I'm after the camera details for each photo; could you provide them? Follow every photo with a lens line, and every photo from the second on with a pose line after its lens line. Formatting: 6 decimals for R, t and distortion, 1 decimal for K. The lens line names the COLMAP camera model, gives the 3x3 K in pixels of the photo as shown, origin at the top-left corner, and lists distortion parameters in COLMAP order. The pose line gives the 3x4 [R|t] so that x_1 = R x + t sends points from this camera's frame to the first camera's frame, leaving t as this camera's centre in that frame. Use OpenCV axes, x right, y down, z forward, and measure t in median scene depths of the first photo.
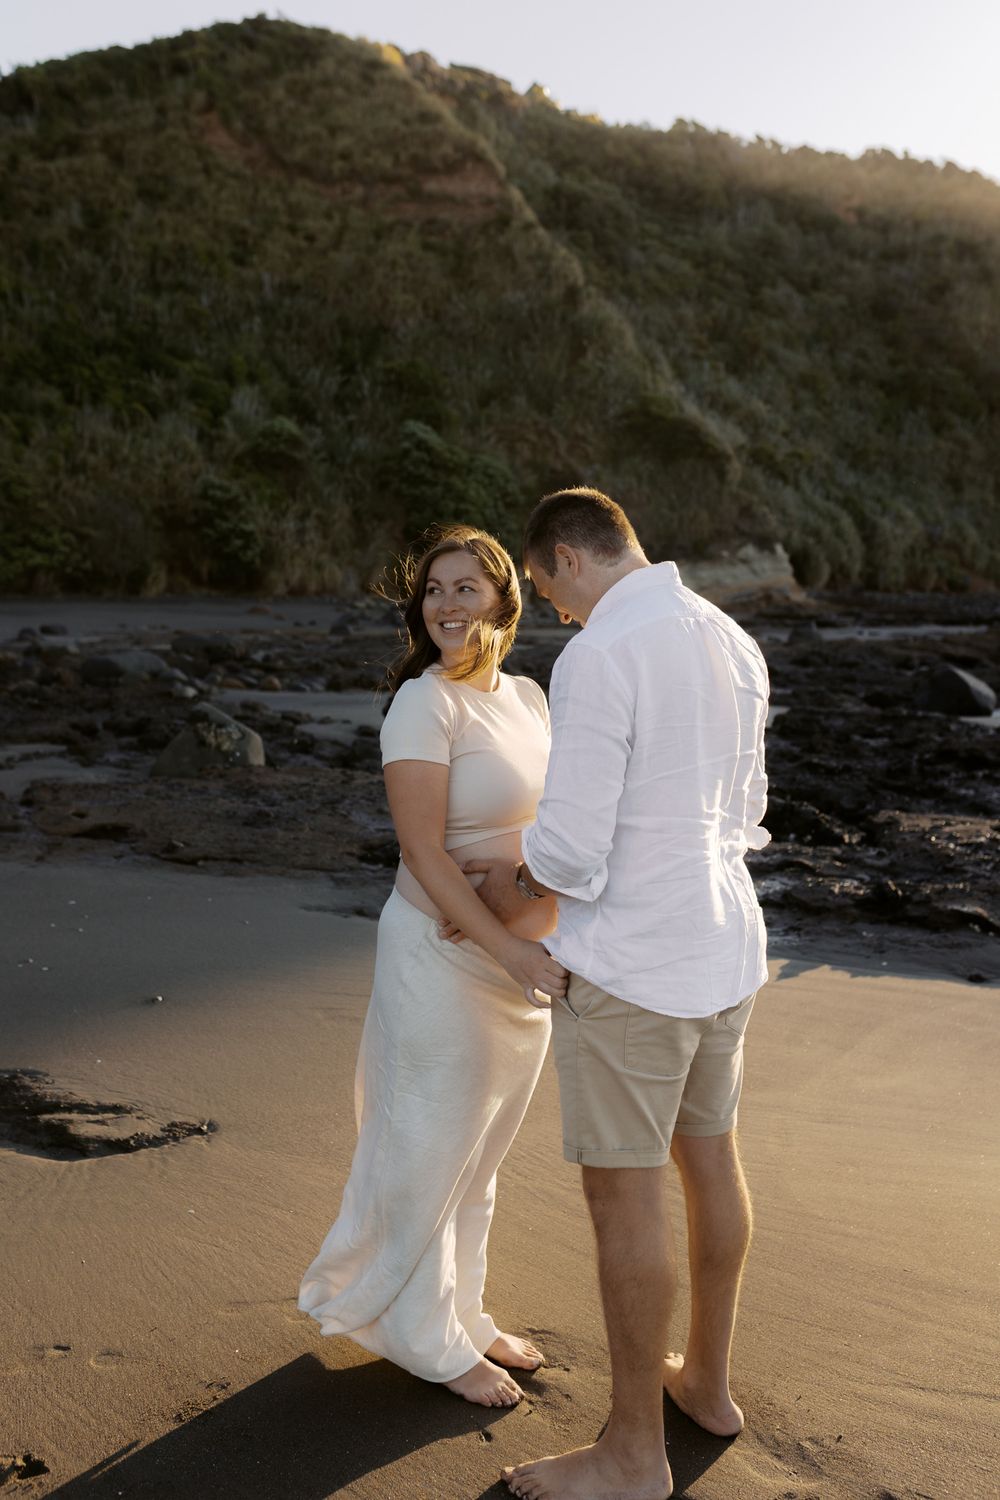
lens RADIAL K [[1478.9, 0, 500.0], [0, 1478.9, 750.0], [0, 0, 1]] dist [-0.006210, 0.004544]
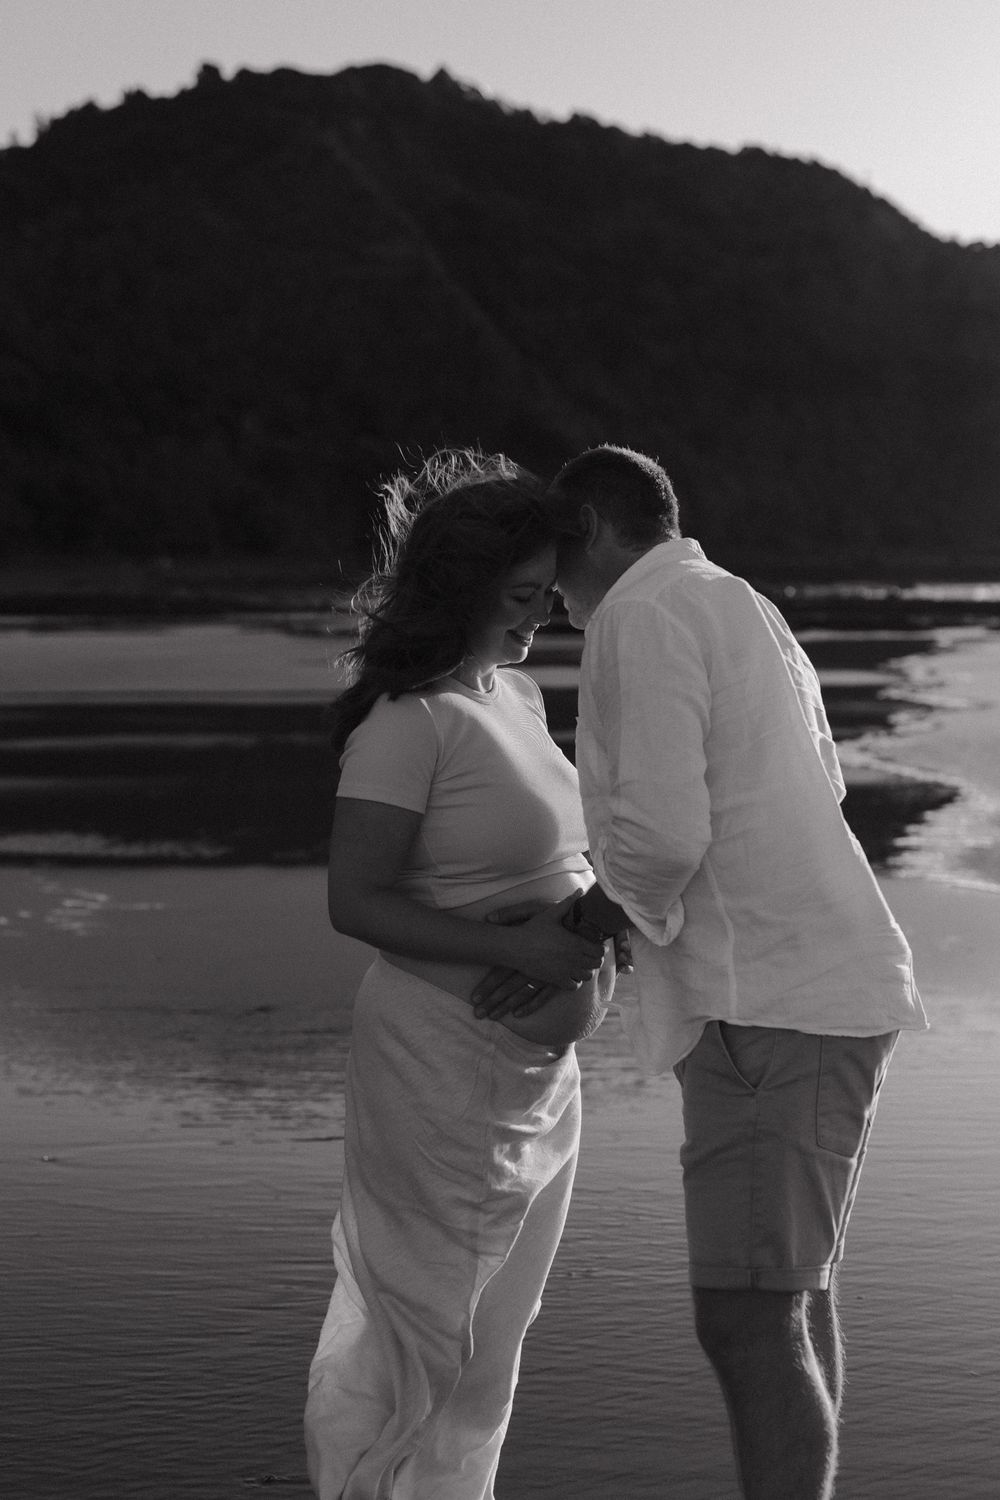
lens RADIAL K [[2131.7, 0, 519.8], [0, 2131.7, 746.3], [0, 0, 1]] dist [0.010861, 0.019711]
pose [[0.998385, -0.013546, 0.055176, -0.021125], [0.014000, 0.999871, -0.007849, 0.087540], [-0.055063, 0.008609, 0.998446, -0.928546]]
